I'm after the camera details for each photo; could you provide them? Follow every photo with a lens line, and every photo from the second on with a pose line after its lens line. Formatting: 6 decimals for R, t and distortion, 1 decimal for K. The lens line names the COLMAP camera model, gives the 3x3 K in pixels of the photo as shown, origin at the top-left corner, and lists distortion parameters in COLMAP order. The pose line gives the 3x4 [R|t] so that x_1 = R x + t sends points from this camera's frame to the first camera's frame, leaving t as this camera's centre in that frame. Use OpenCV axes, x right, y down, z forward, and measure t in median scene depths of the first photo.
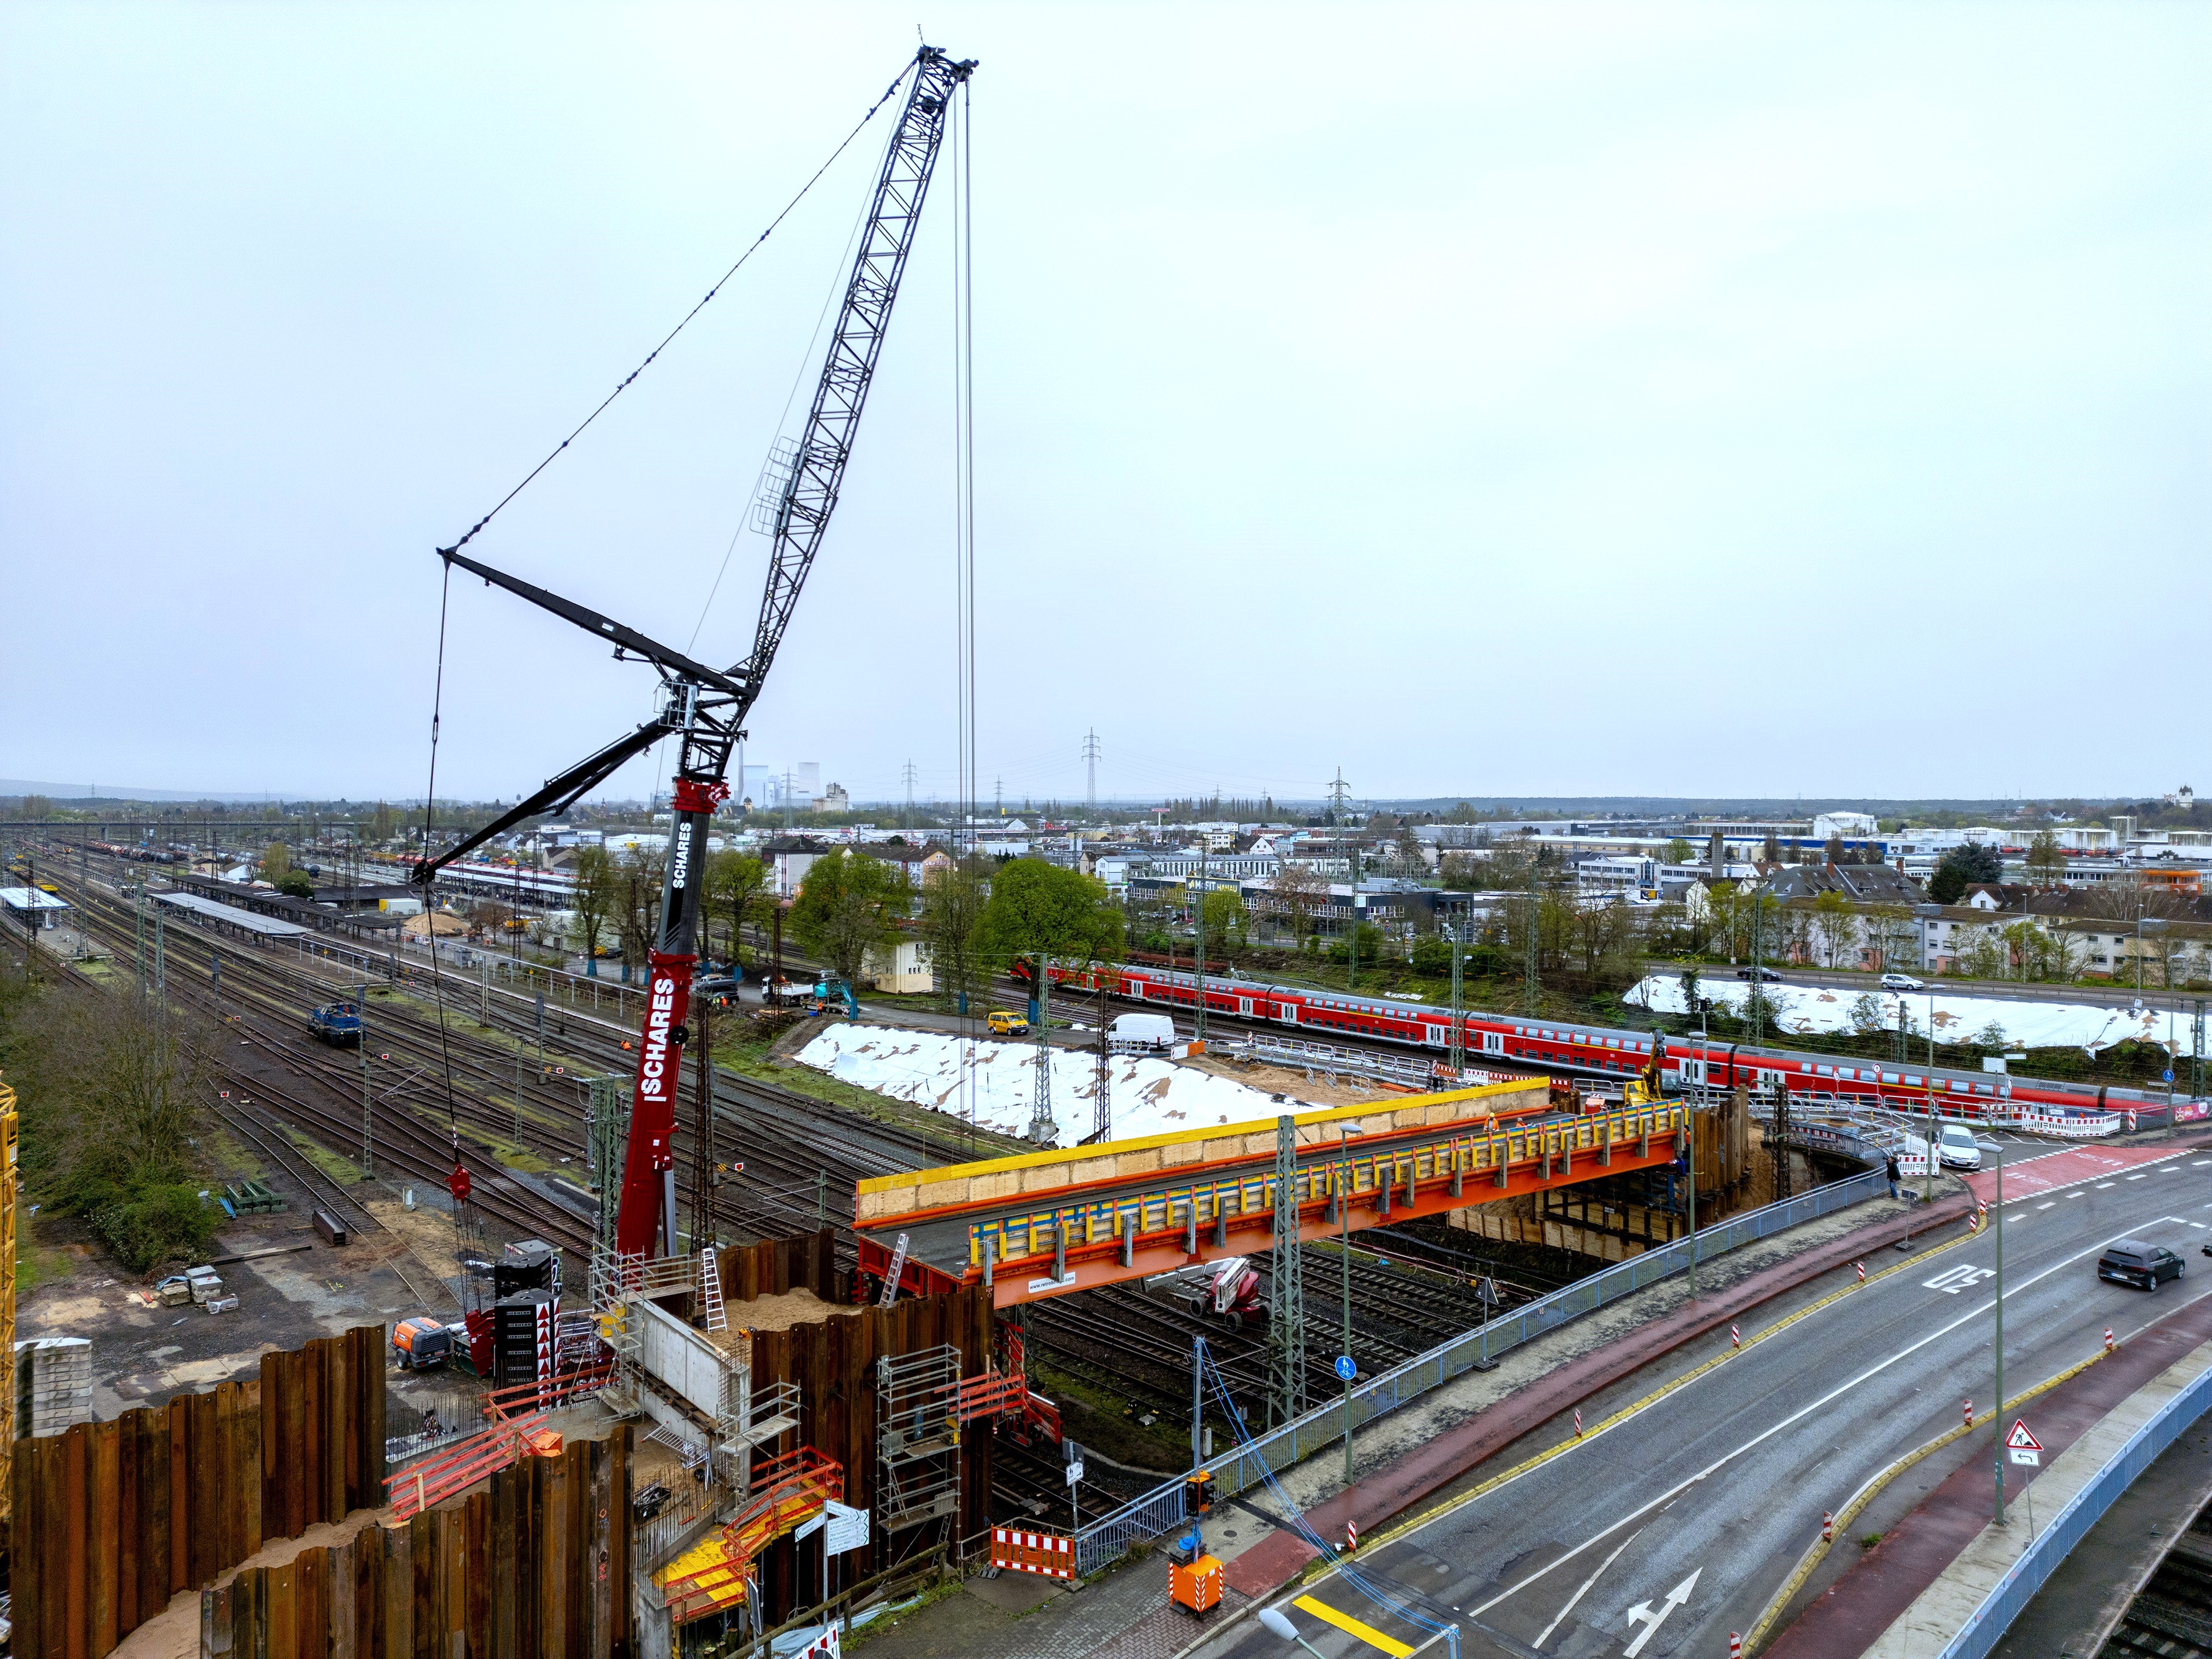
lens RADIAL K [[1528.8, 0, 1098.4], [0, 1528.8, 841.0], [0, 0, 1]] dist [0.096139, -0.091952]
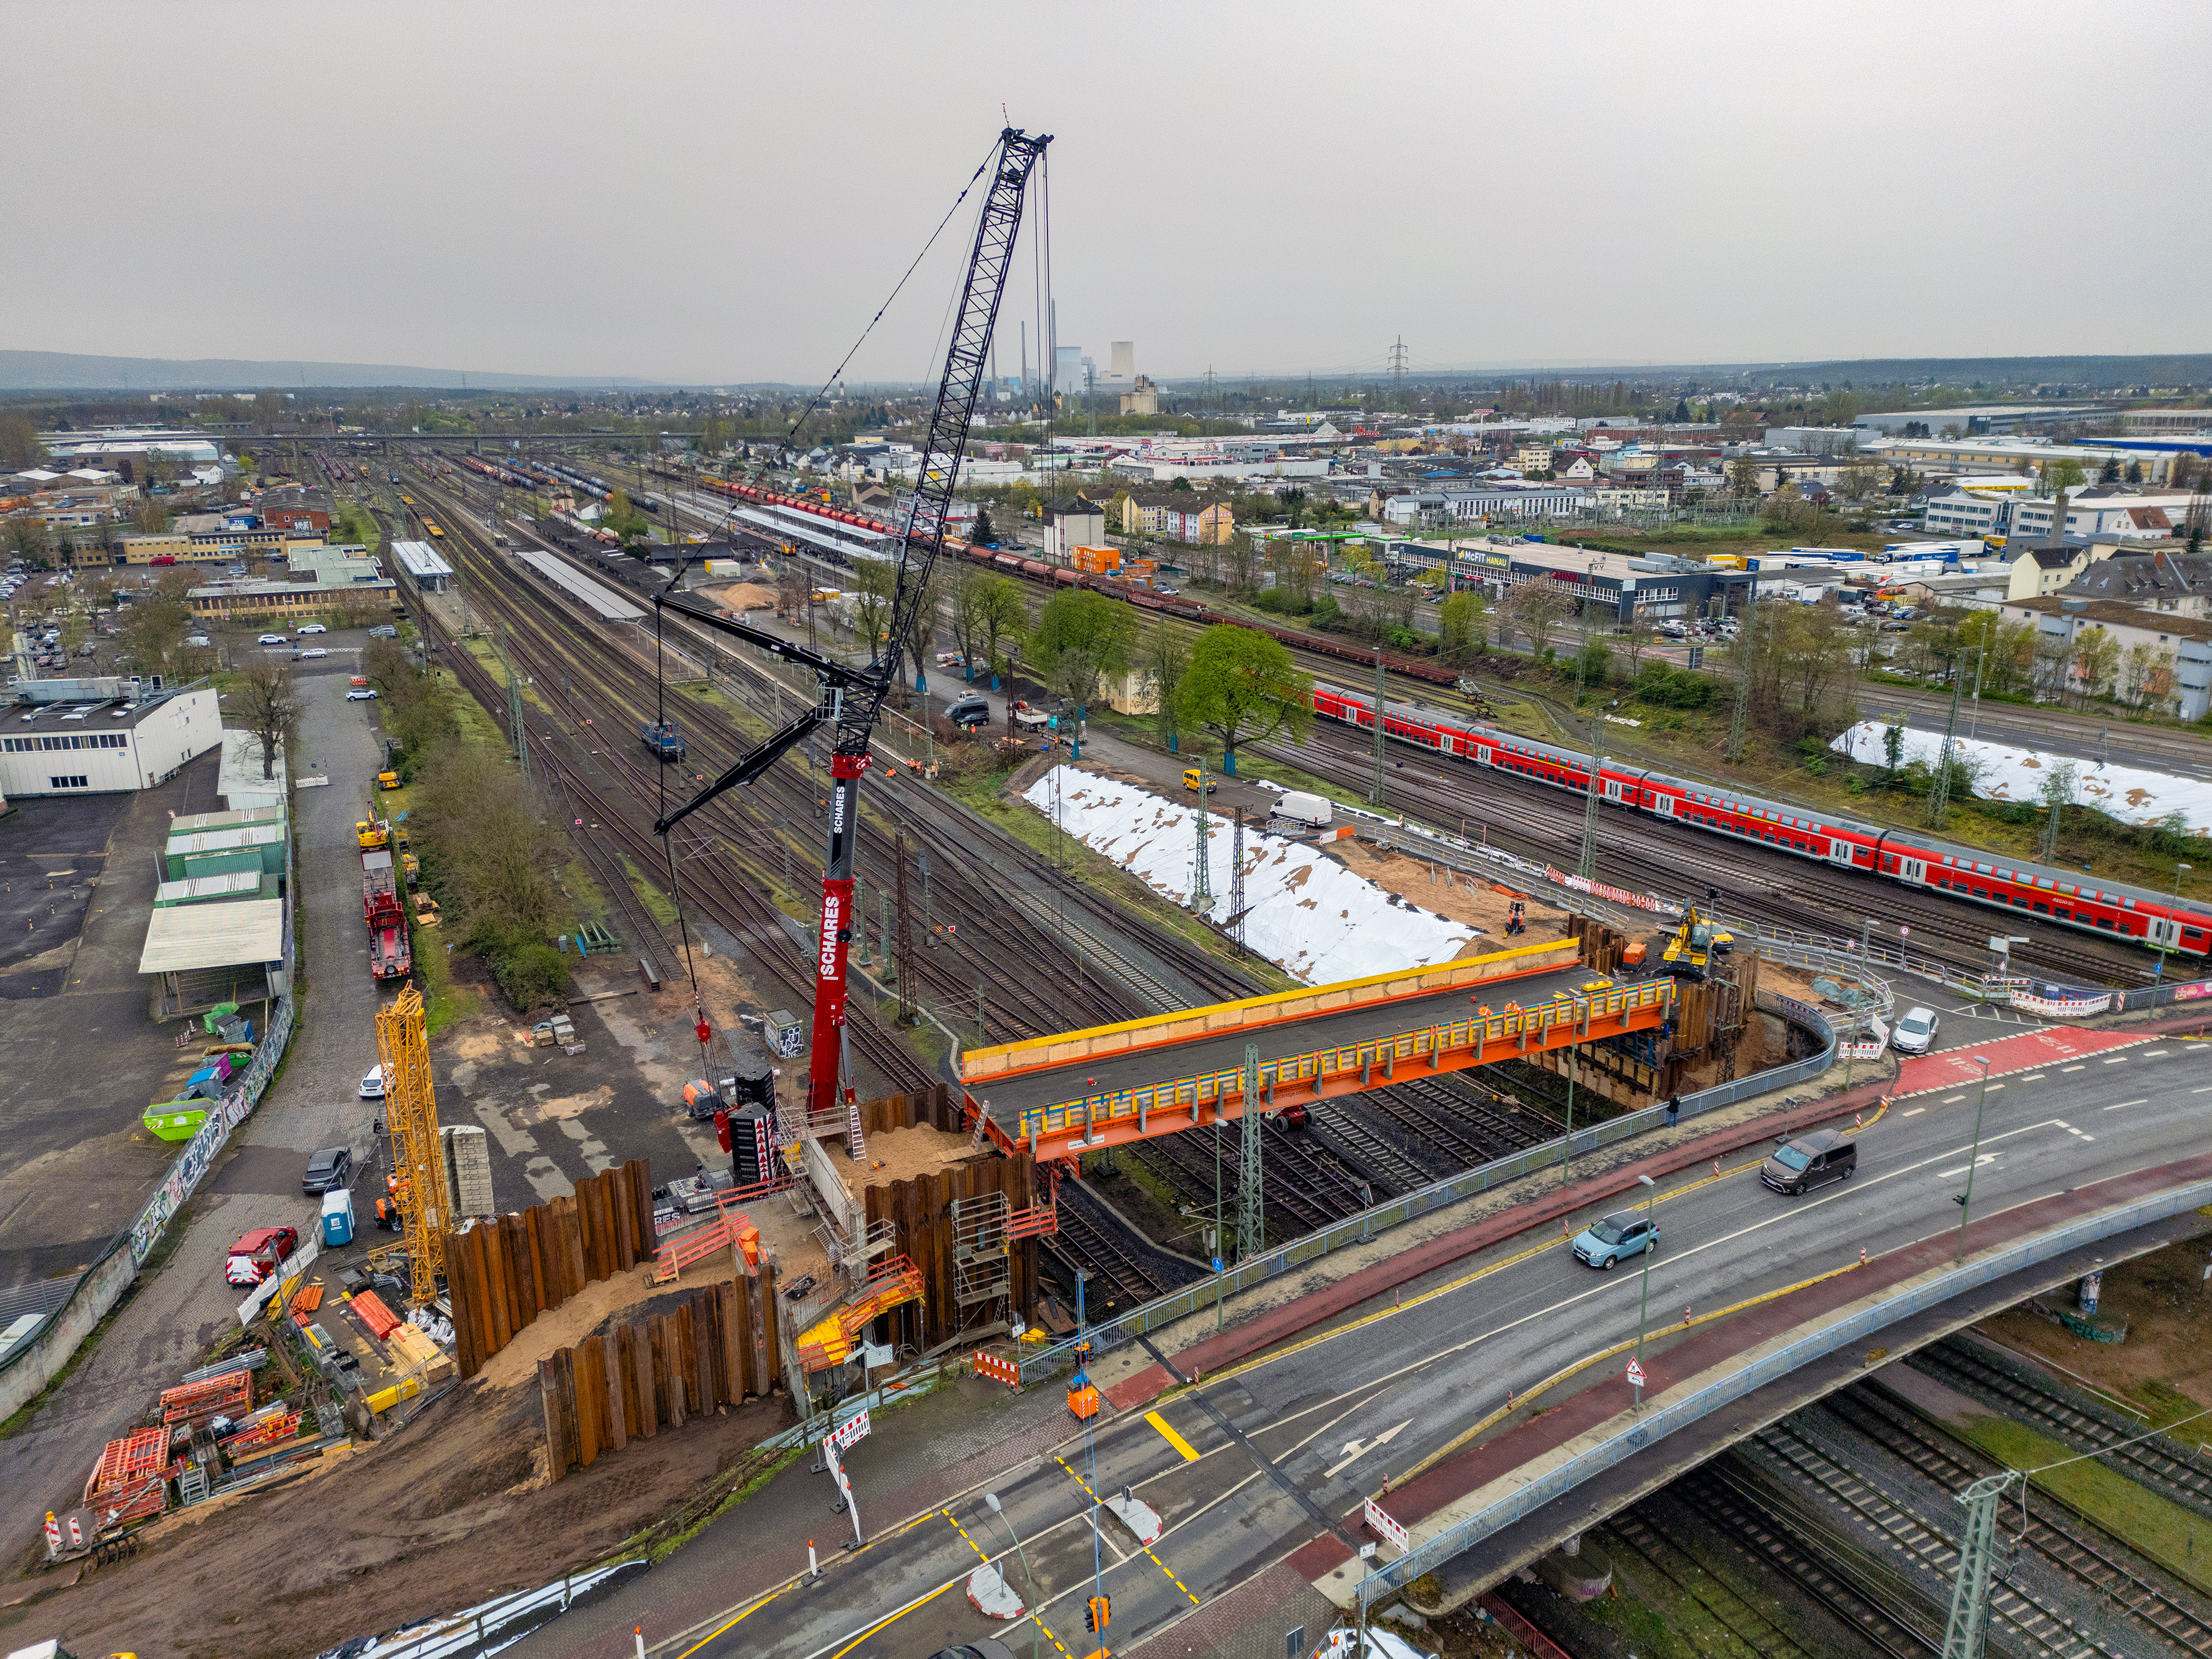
lens RADIAL K [[1555.8, 0, 1099.9], [0, 1555.8, 831.9], [0, 0, 1]] dist [0.105672, -0.107584]
pose [[0.979304, 0.041463, -0.198101, 0.200557], [0.010359, 0.967240, 0.253653, -0.279447], [0.202129, -0.250456, 0.946792, -0.228913]]
